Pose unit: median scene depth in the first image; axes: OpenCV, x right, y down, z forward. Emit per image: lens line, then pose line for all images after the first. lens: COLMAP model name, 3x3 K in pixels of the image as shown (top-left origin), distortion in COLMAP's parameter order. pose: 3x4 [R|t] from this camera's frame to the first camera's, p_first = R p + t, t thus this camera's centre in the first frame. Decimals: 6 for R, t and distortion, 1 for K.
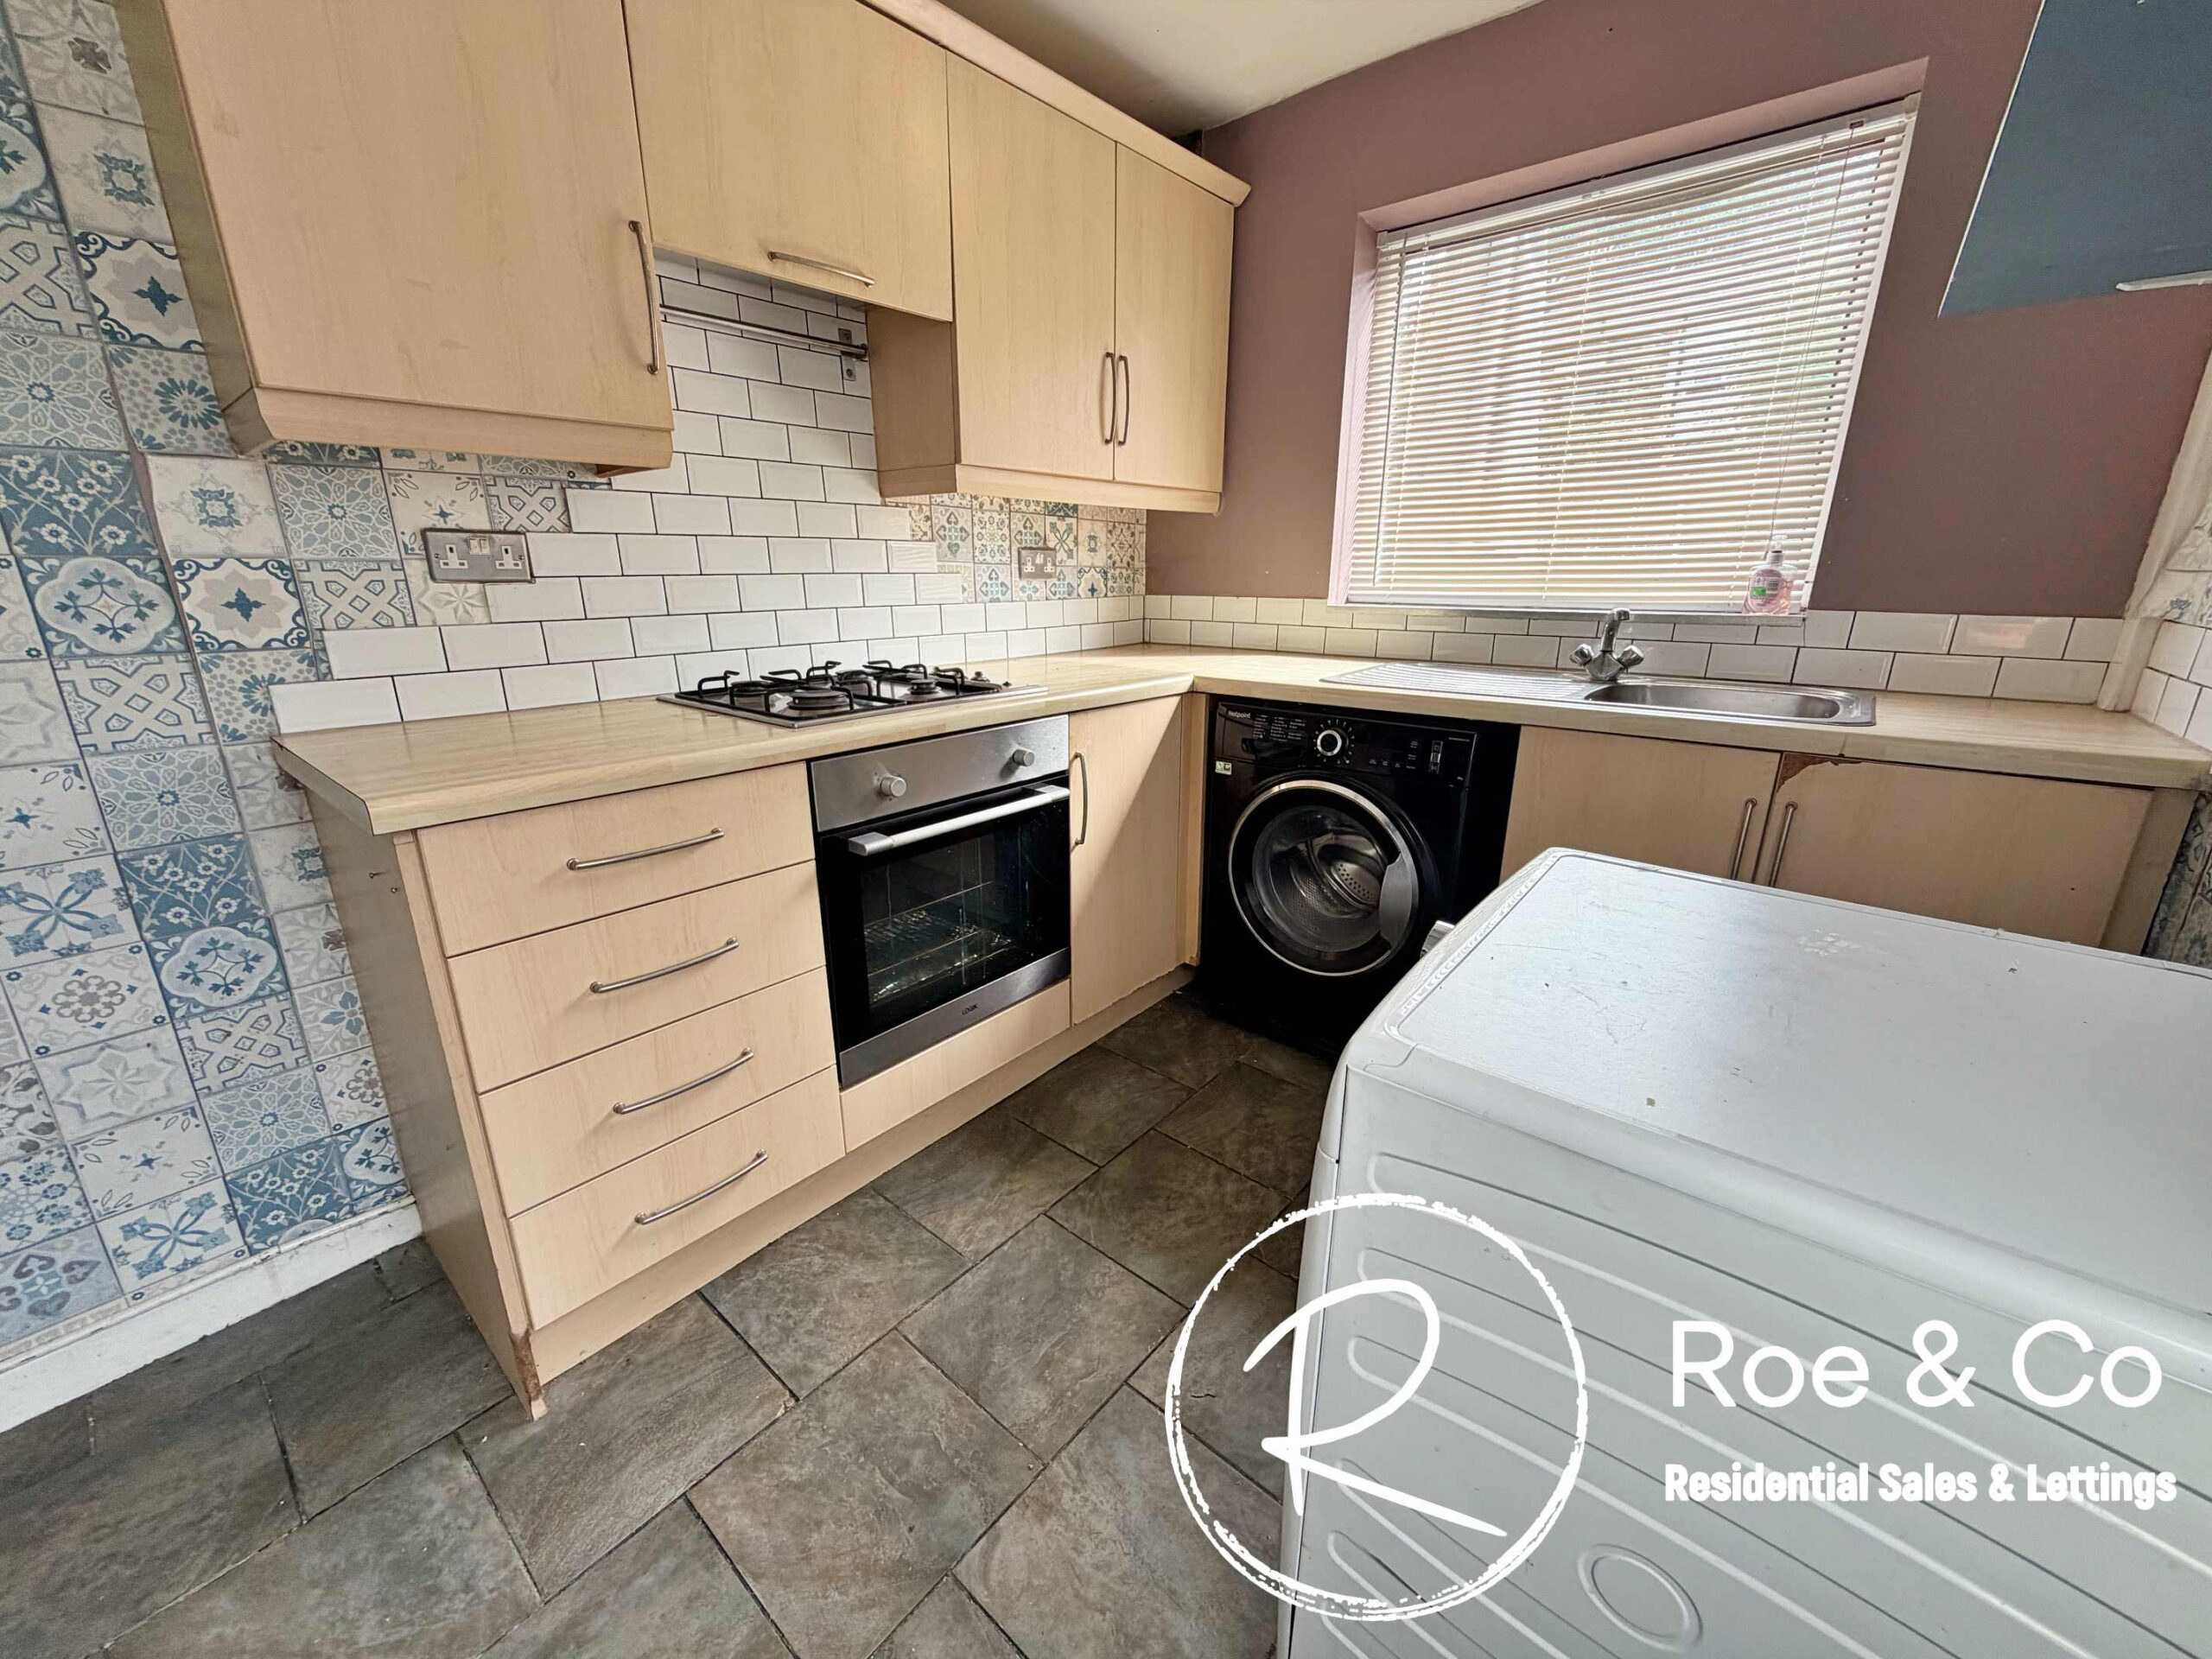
lens RADIAL K [[873.6, 0, 1080.2], [0, 873.6, 840.6], [0, 0, 1]] dist [-0.034610, 0.010677]
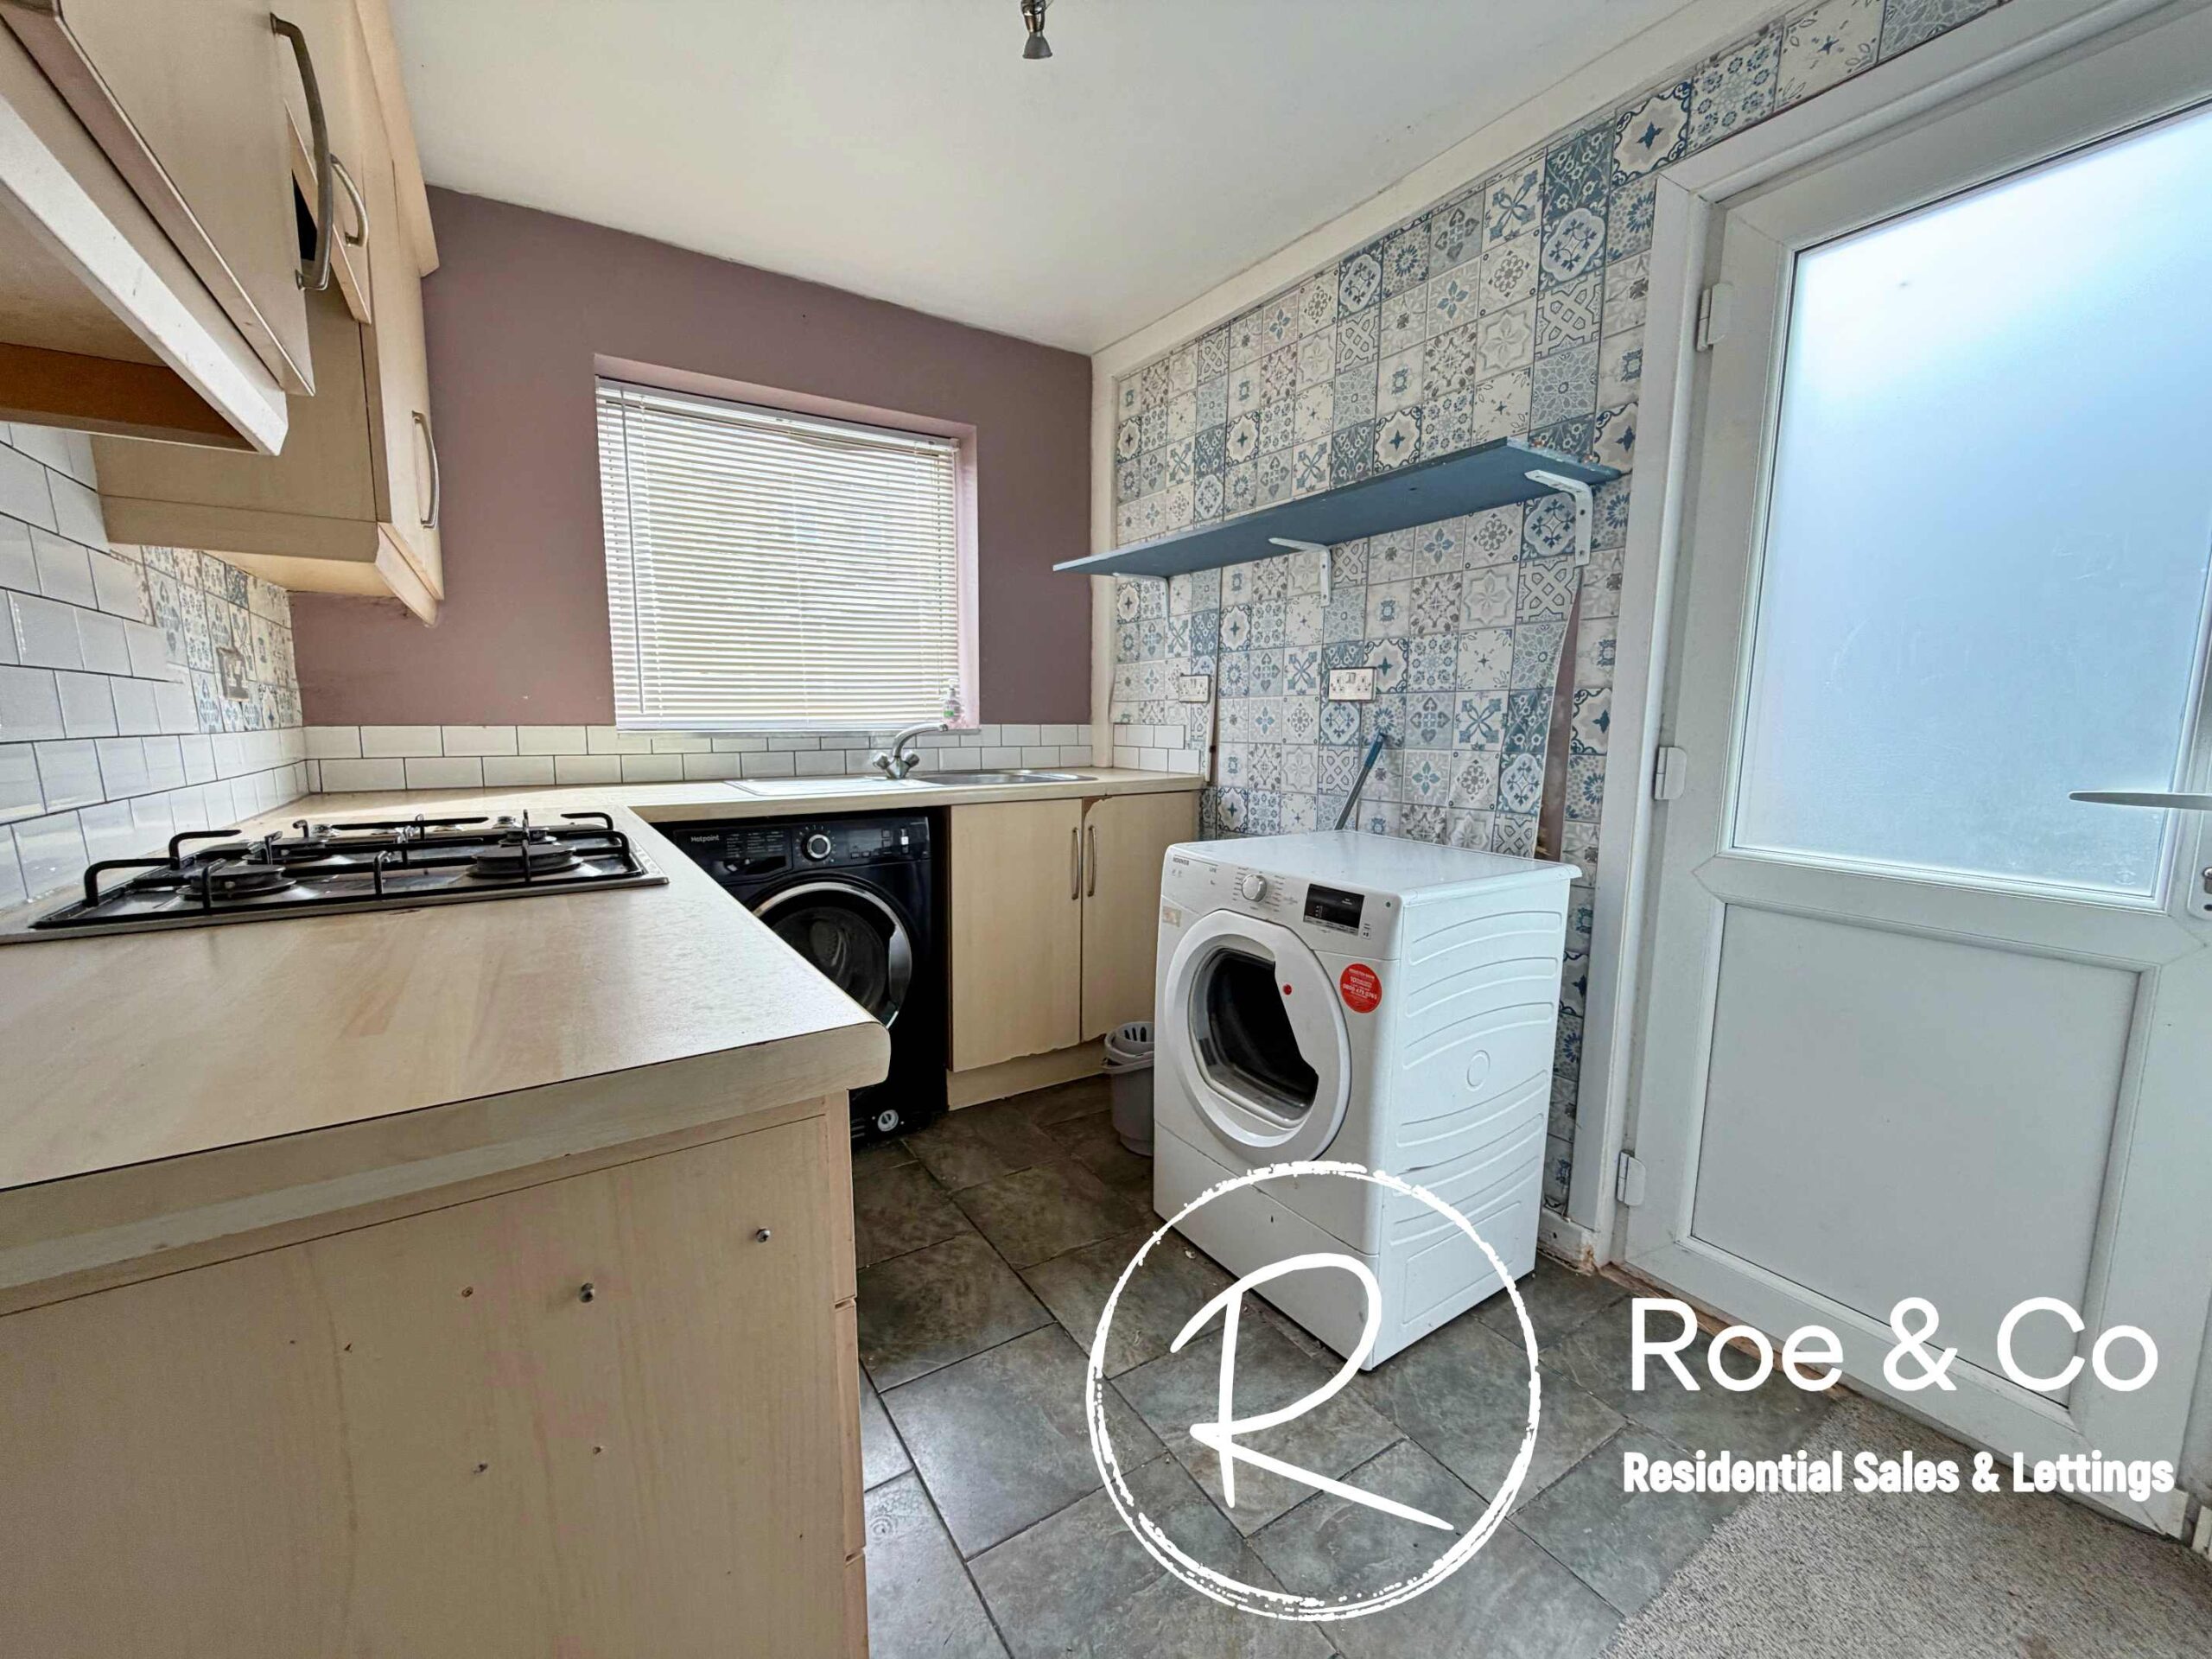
lens RADIAL K [[873.6, 0, 1080.2], [0, 873.6, 840.6], [0, 0, 1]] dist [-0.034610, 0.010677]
pose [[0.275397, -0.138241, 0.951339, -0.684820], [0.268311, 0.961334, 0.062021, -0.105631], [-0.923128, 0.238174, 0.301840, 0.366619]]
